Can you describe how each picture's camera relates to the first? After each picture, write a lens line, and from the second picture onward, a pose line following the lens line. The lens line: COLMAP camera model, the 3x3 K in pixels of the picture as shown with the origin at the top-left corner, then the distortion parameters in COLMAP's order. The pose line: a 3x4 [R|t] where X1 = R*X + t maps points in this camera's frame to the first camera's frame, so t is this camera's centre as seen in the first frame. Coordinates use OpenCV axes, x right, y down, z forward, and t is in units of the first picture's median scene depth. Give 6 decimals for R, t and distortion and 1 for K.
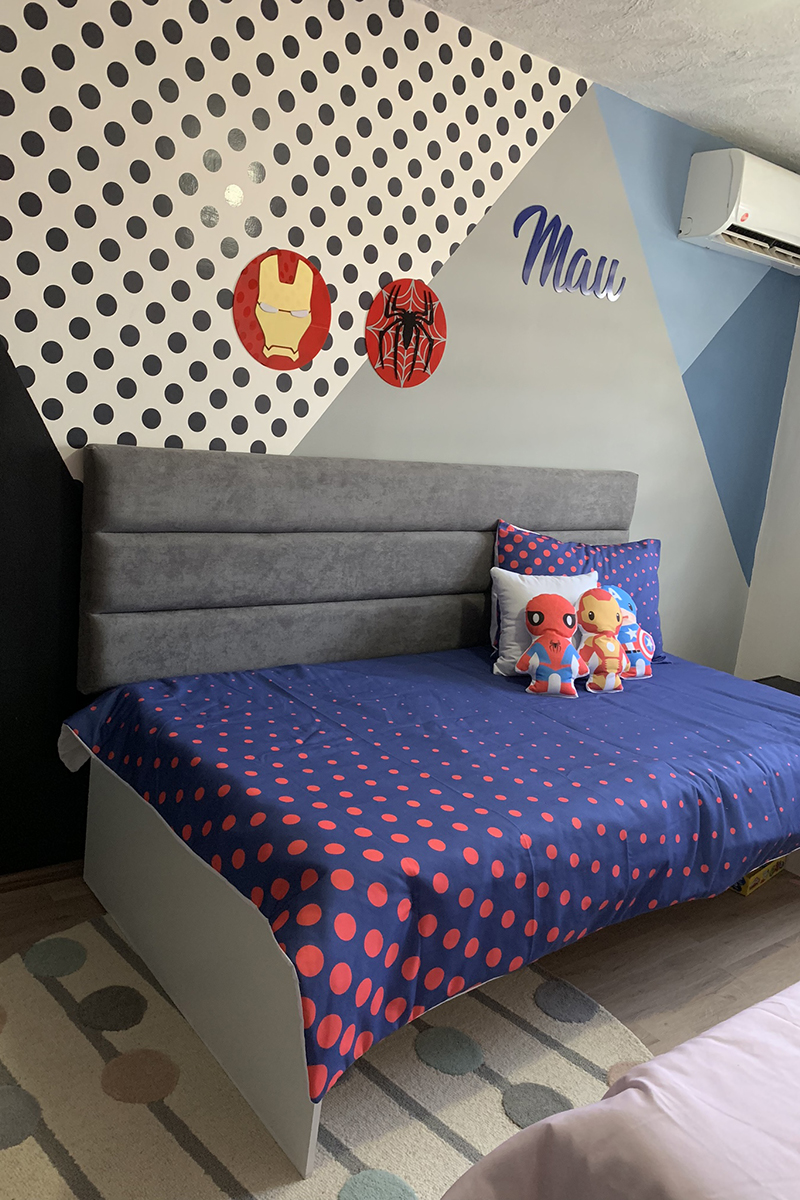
lens RADIAL K [[919.6, 0, 341.3], [0, 919.6, 600.9], [0, 0, 1]] dist [0.053263, -0.069524]
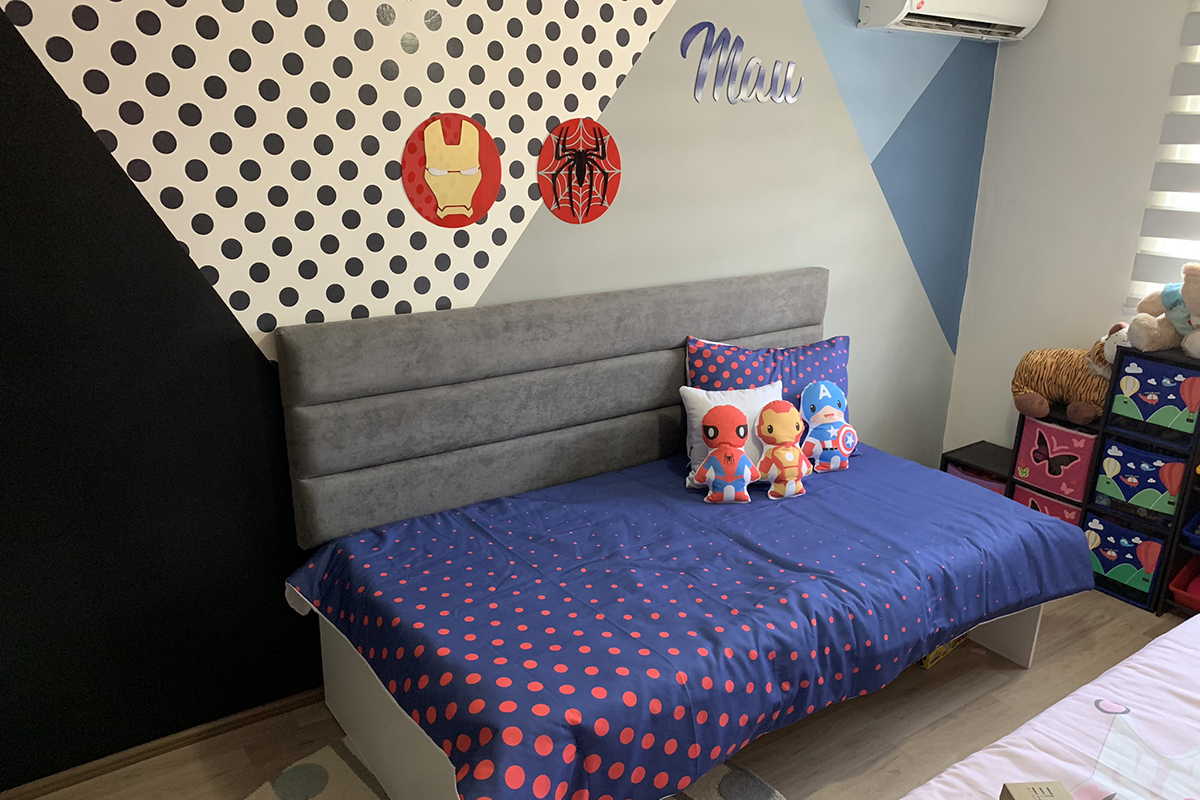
lens RADIAL K [[919.6, 0, 594.3], [0, 919.6, 448.2], [0, 0, 1]] dist [0.053263, -0.069524]
pose [[0.996785, -0.073693, -0.031440, 0.101889], [0.077202, 0.988376, 0.130971, -0.124275], [0.021423, -0.132977, 0.990888, -0.068872]]
